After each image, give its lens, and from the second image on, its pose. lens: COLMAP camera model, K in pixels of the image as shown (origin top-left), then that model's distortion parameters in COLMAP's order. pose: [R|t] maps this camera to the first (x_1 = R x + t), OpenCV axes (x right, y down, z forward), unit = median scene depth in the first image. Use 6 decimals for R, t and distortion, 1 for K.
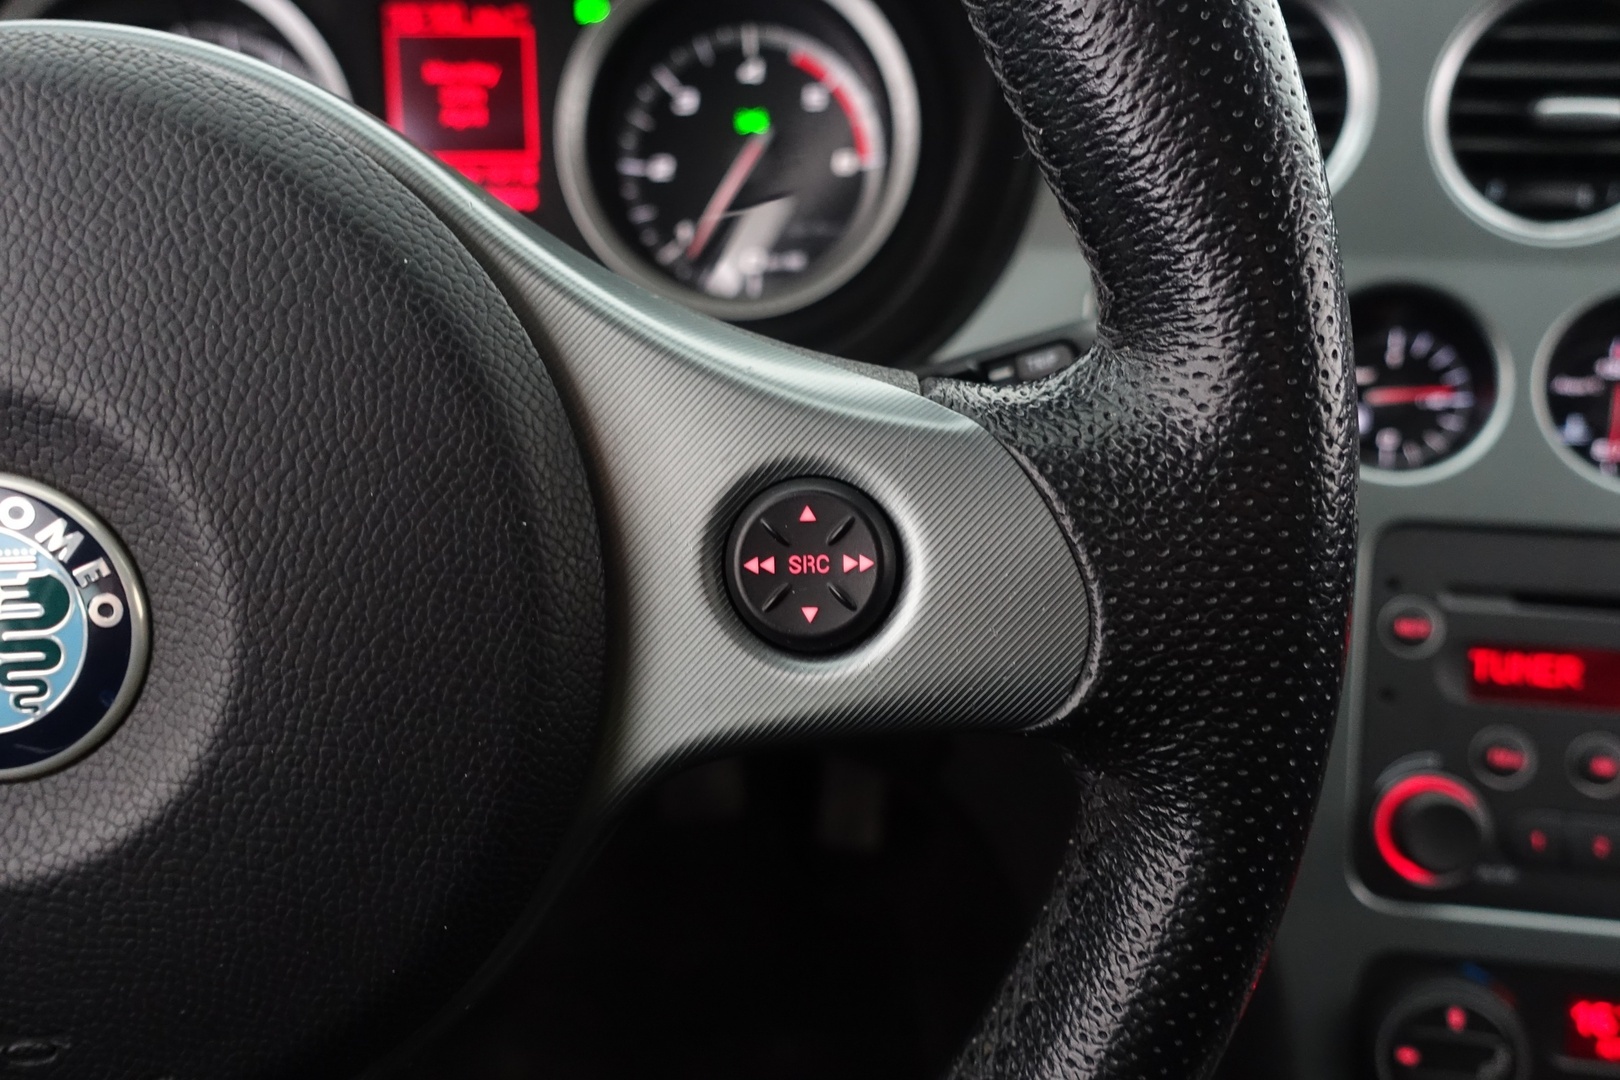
lens RADIAL K [[1101.7, 0, 810.0], [0, 1101.7, 540.0], [0, 0, 1]] dist [0.001155, -0.002202]
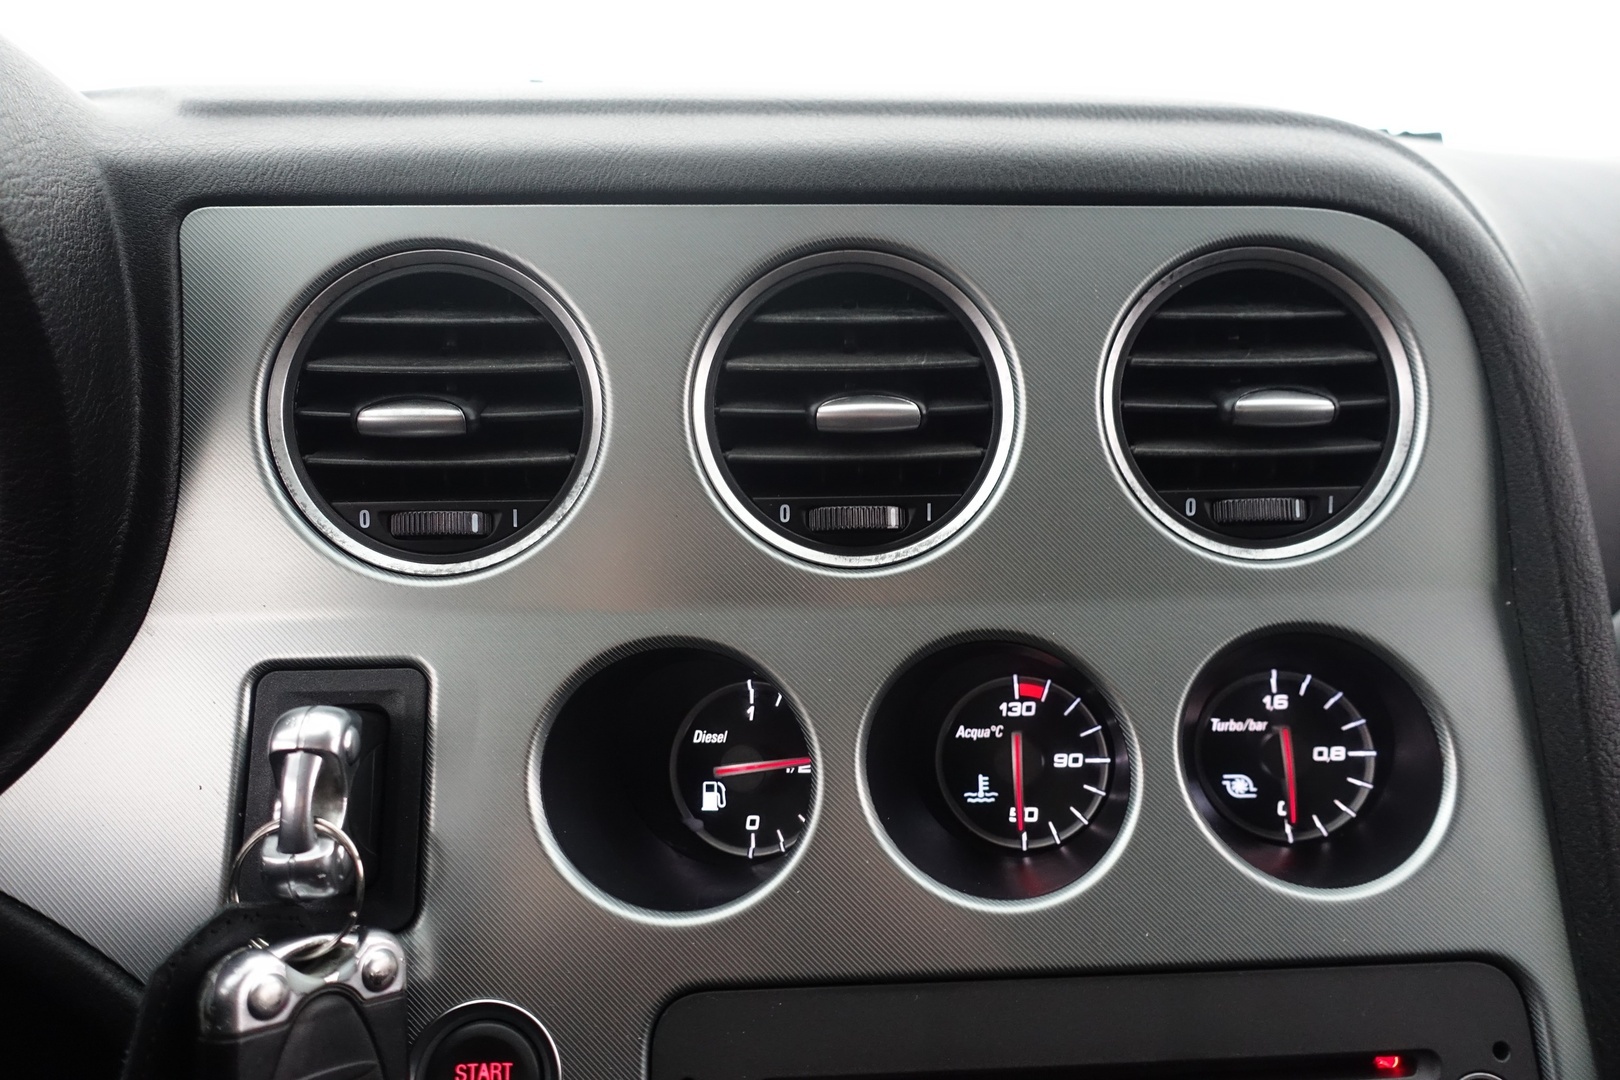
lens RADIAL K [[1101.7, 0, 810.0], [0, 1101.7, 540.0], [0, 0, 1]] dist [0.001155, -0.002202]
pose [[0.979093, -0.047713, 0.197737, 0.511448], [0.086697, 0.977268, -0.193469, -0.157135], [-0.184011, 0.206567, 0.960973, 0.277698]]
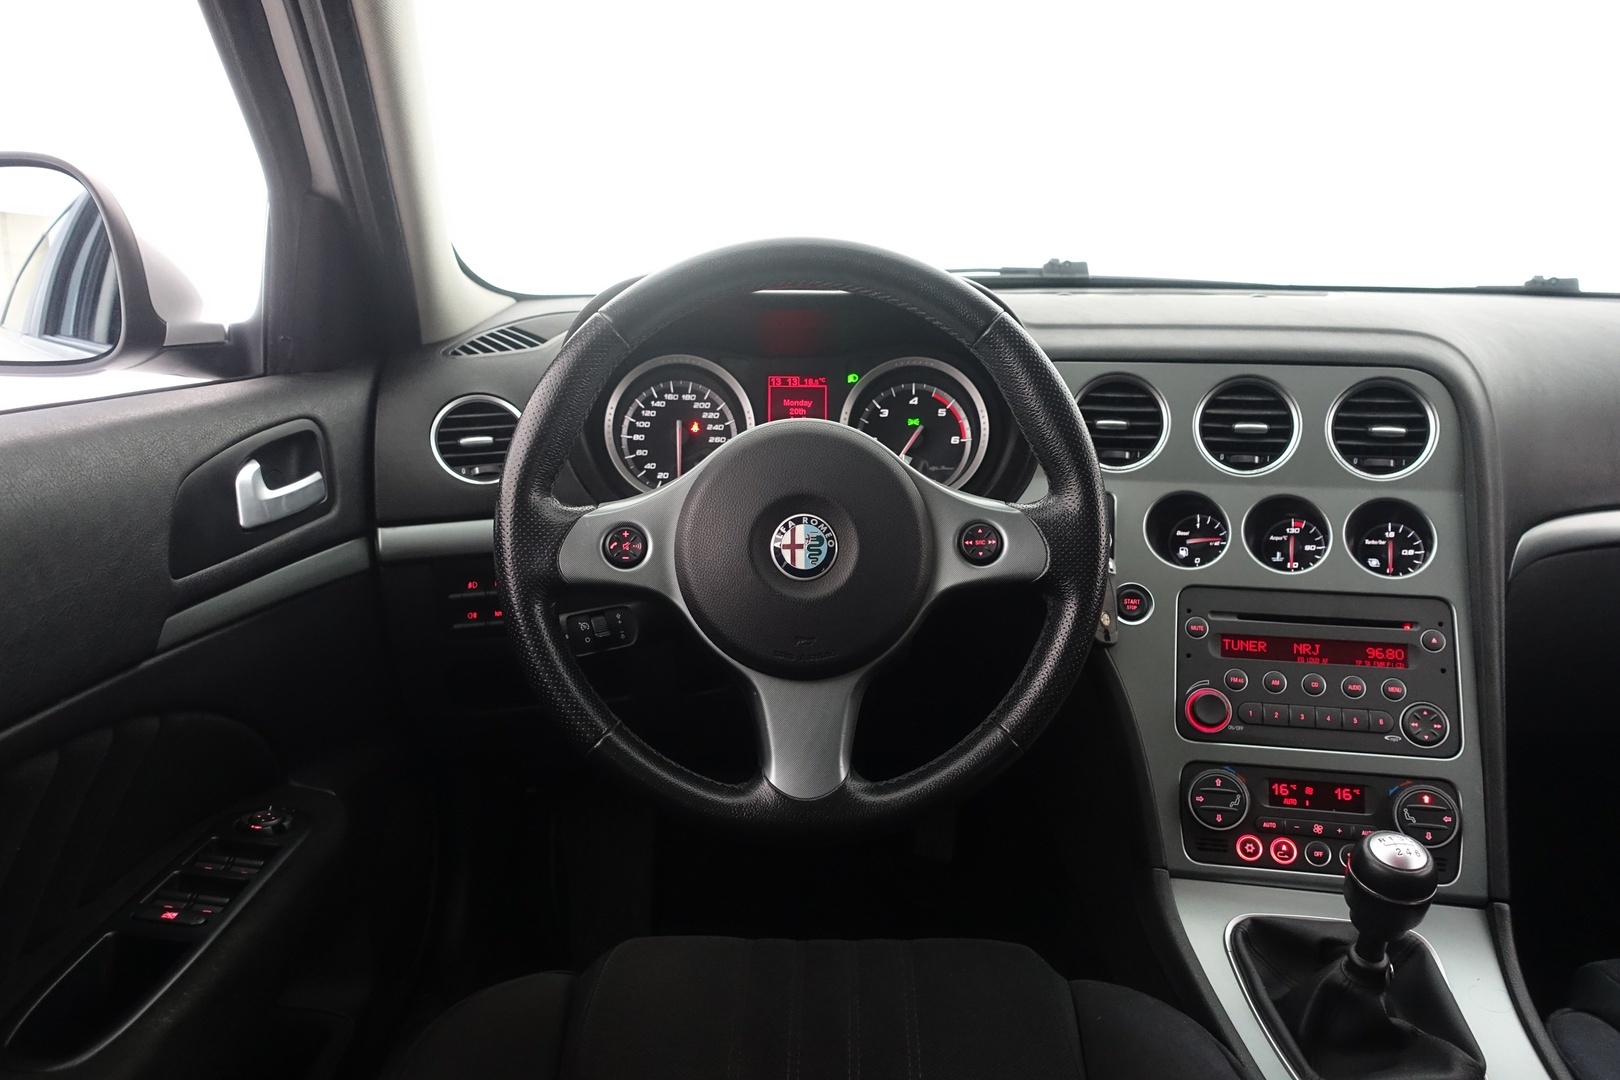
lens RADIAL K [[1101.7, 0, 810.0], [0, 1101.7, 540.0], [0, 0, 1]] dist [0.001155, -0.002202]
pose [[0.999472, 0.017148, -0.027594, -0.260058], [-0.022607, 0.977084, -0.211651, 0.445721], [0.023333, 0.212163, 0.976956, -1.521678]]
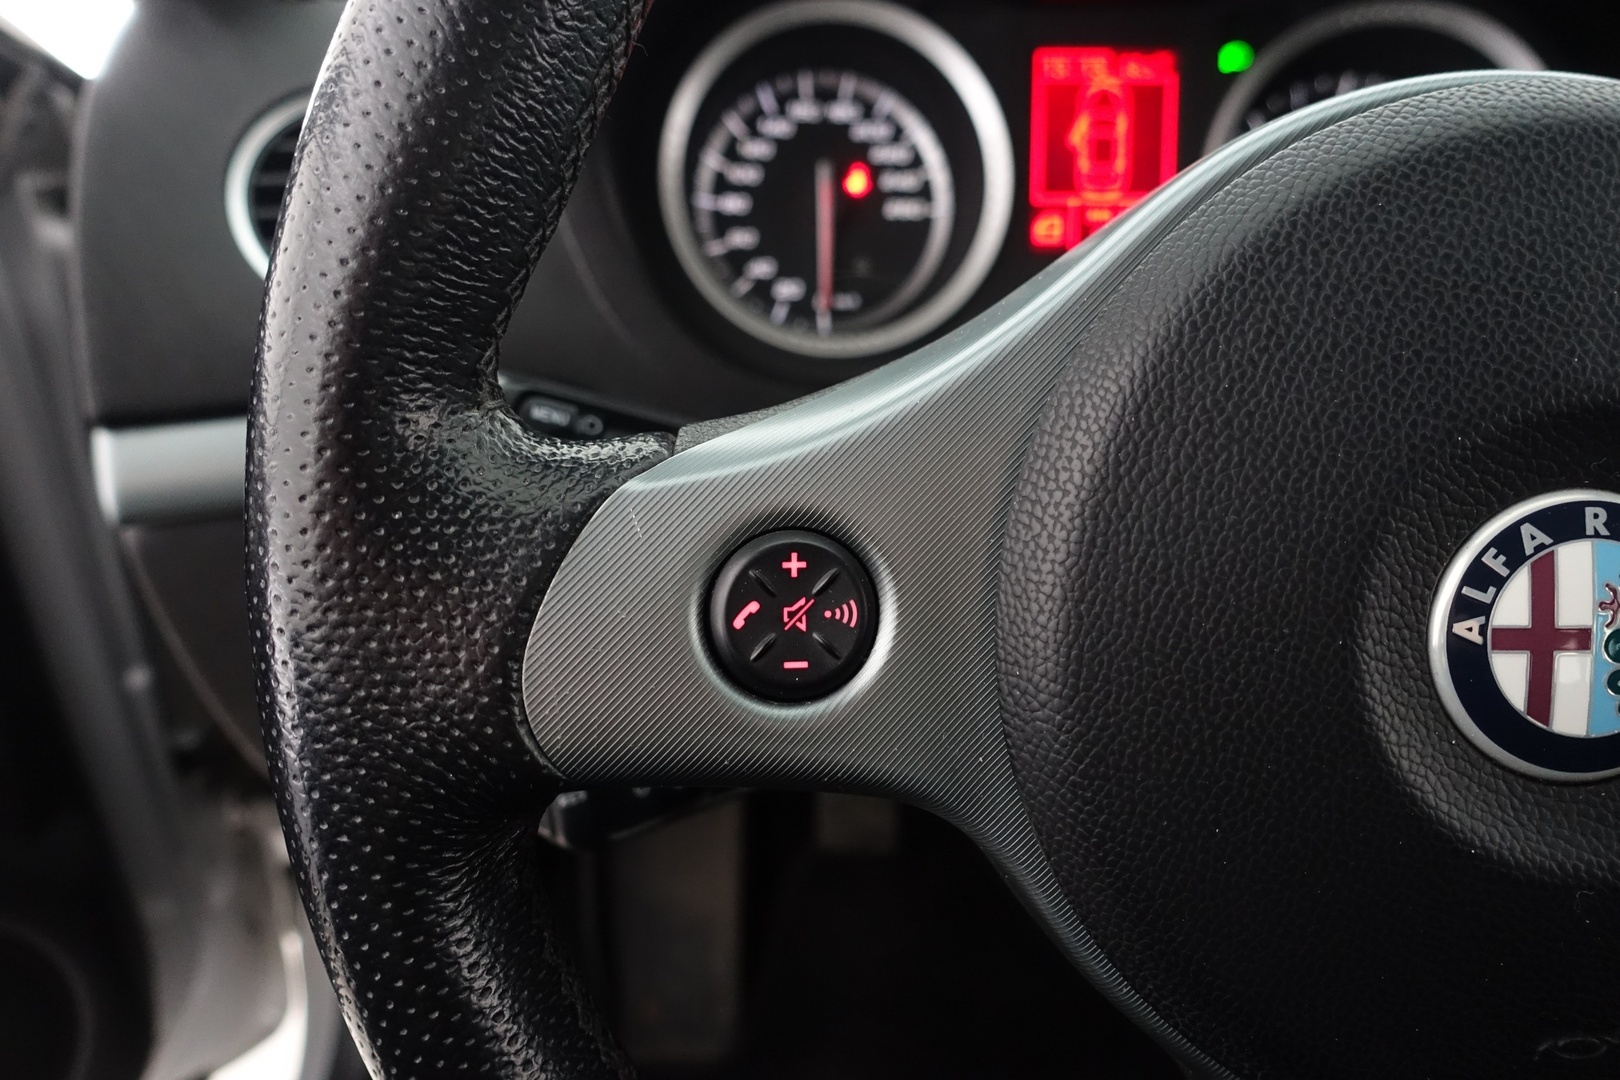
lens RADIAL K [[1101.7, 0, 810.0], [0, 1101.7, 540.0], [0, 0, 1]] dist [0.001155, -0.002202]
pose [[0.997871, 0.026883, -0.059415, -0.619505], [-0.029006, 0.998960, -0.035166, 0.019429], [0.058408, 0.036815, 0.997614, -0.038600]]
